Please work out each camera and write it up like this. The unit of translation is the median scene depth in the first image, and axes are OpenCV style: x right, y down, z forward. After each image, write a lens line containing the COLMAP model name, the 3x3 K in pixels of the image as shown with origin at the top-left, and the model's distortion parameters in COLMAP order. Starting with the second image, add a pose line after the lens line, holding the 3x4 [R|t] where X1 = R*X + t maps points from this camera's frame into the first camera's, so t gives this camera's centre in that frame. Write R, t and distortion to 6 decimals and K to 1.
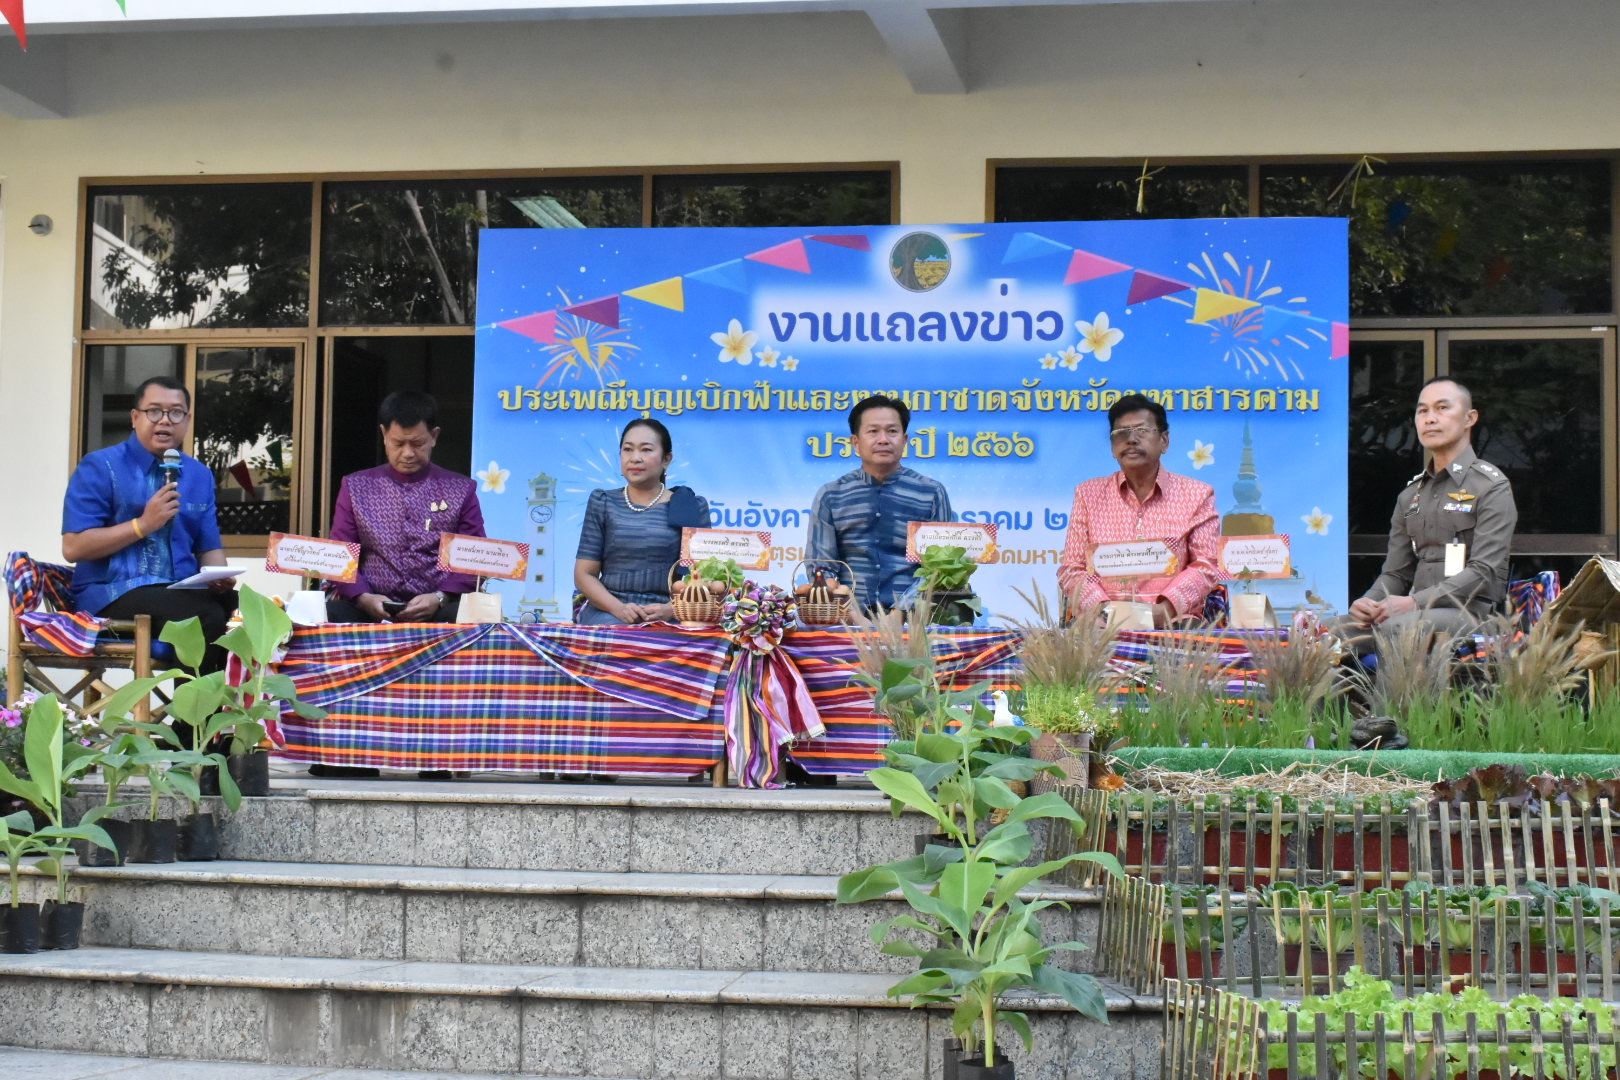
lens RADIAL K [[2899.8, 0, 791.5], [0, 2899.8, 541.5], [0, 0, 1]] dist [-0.050628, 0.142118]
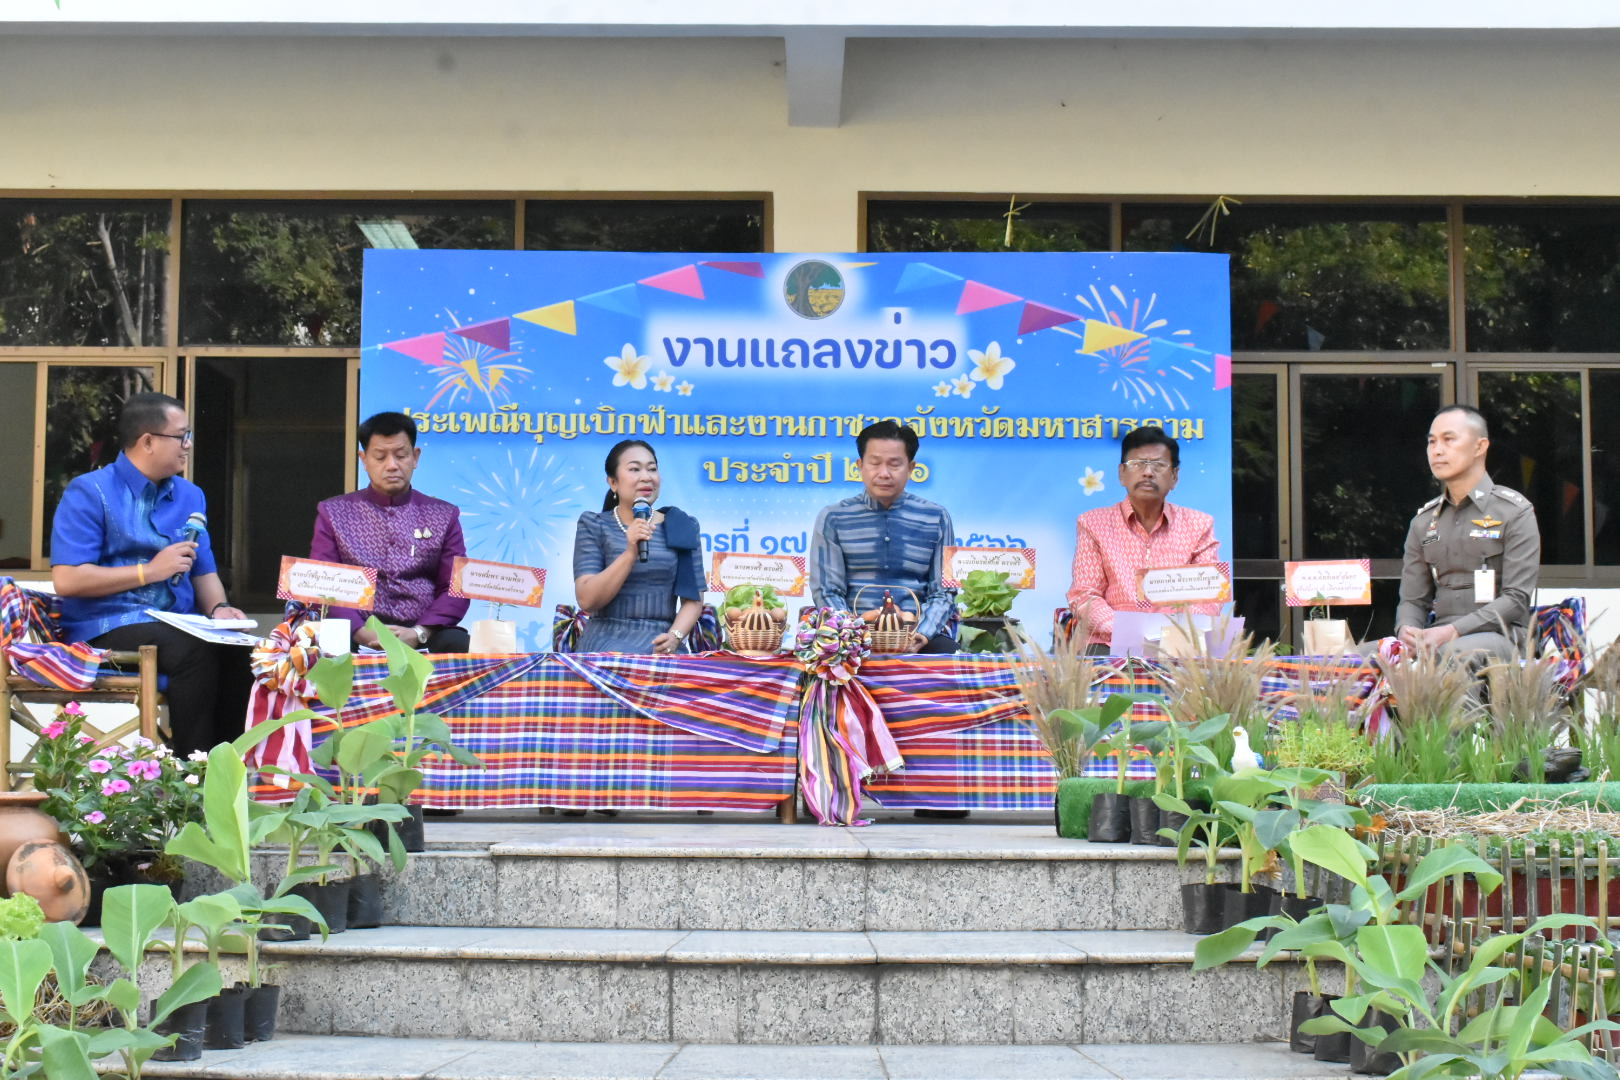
lens RADIAL K [[2603.3, 0, 810.0], [0, 2603.3, 540.0], [0, 0, 1]] dist [-0.009494, -0.034090]
pose [[0.985254, 0.002273, 0.171085, -0.161177], [-0.000770, 0.999961, -0.008846, -0.001162], [-0.171098, 0.008584, 0.985217, 0.147864]]
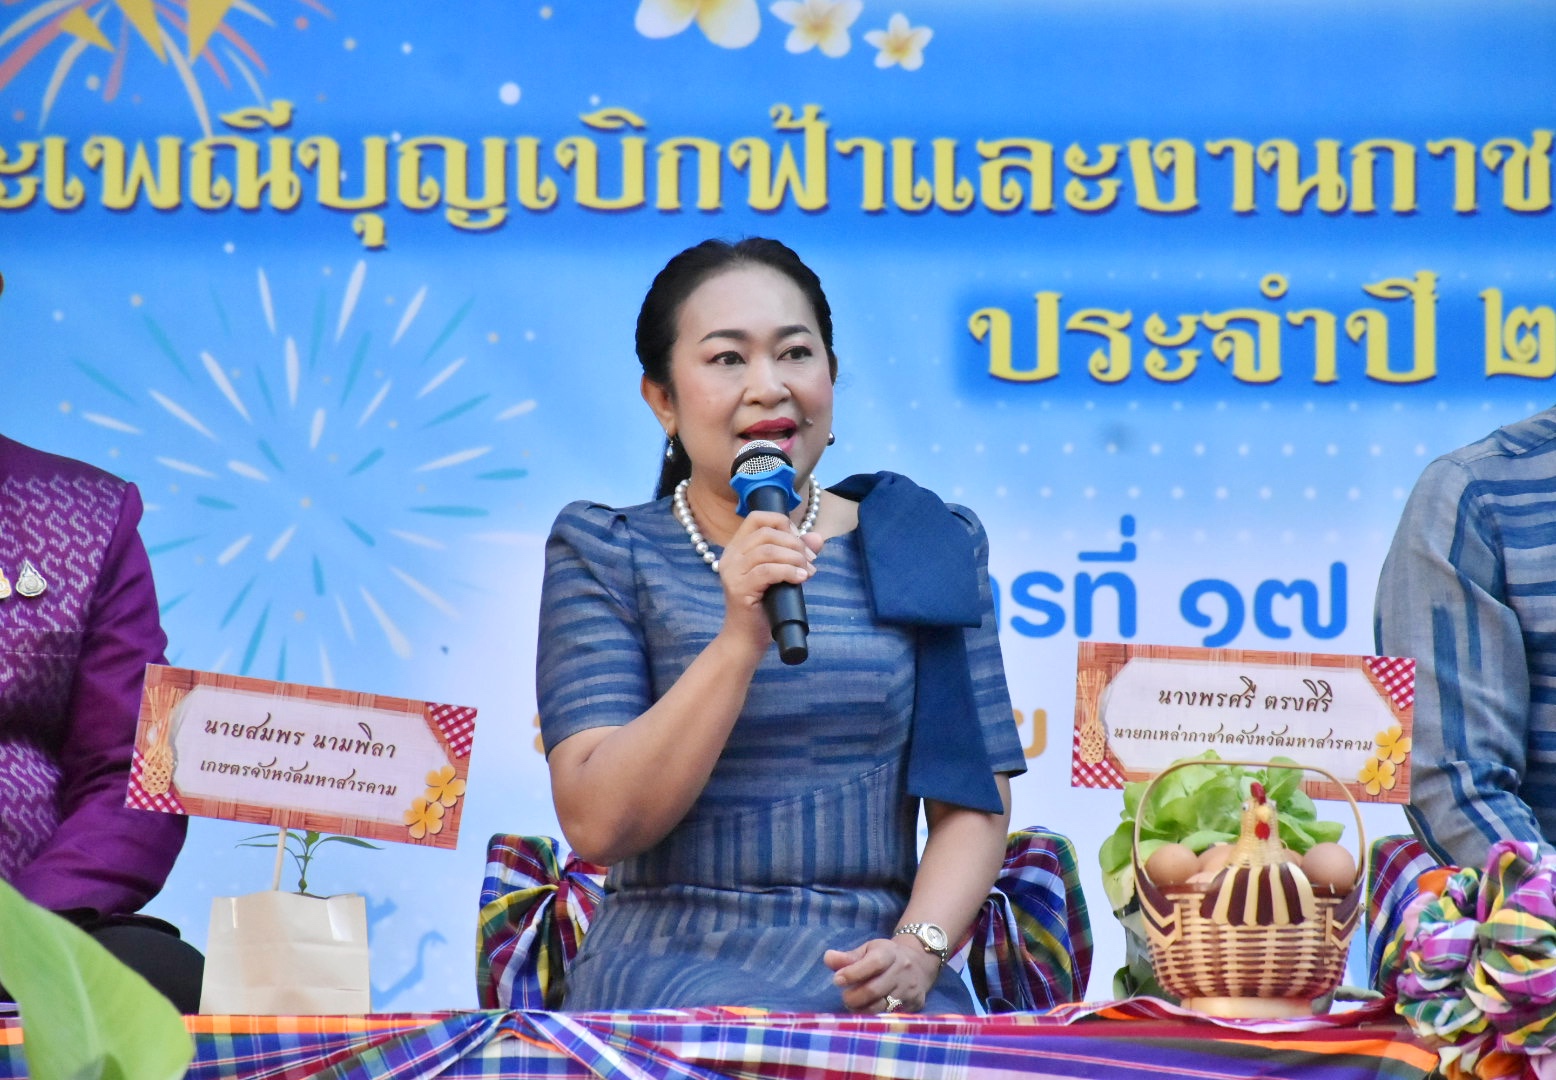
lens RADIAL K [[9686.6, 0, 778.0], [0, 9686.6, 540.0], [0, 0, 1]] dist [0.285780, -3.806053]
pose [[0.991638, -0.004322, 0.128977, -0.188451], [0.006061, 0.999896, -0.013098, -0.002853], [-0.128907, 0.013770, 0.991561, 0.125013]]
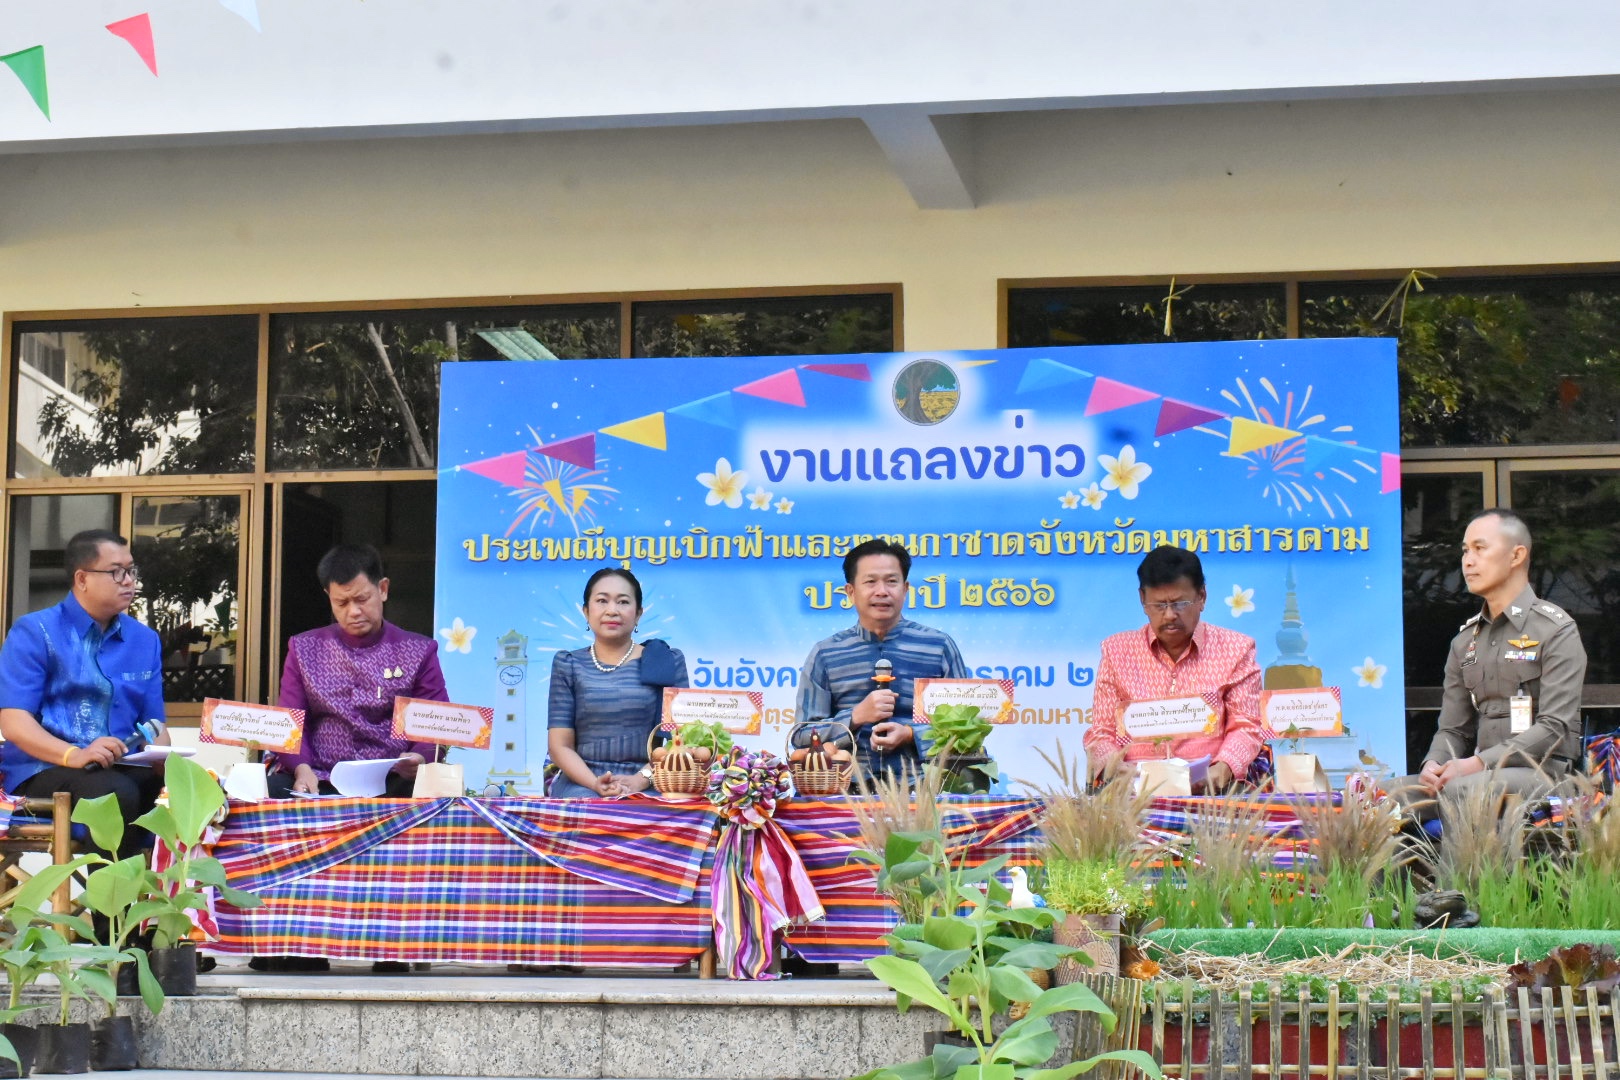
lens RADIAL K [[3145.2, 0, 784.8], [0, 3145.2, 536.3], [0, 0, 1]] dist [-0.065918, 0.234908]
pose [[0.999921, -0.012193, -0.003108, 0.003694], [0.012010, 0.998505, -0.053334, 0.000699], [0.003754, 0.053292, 0.998572, 0.027036]]
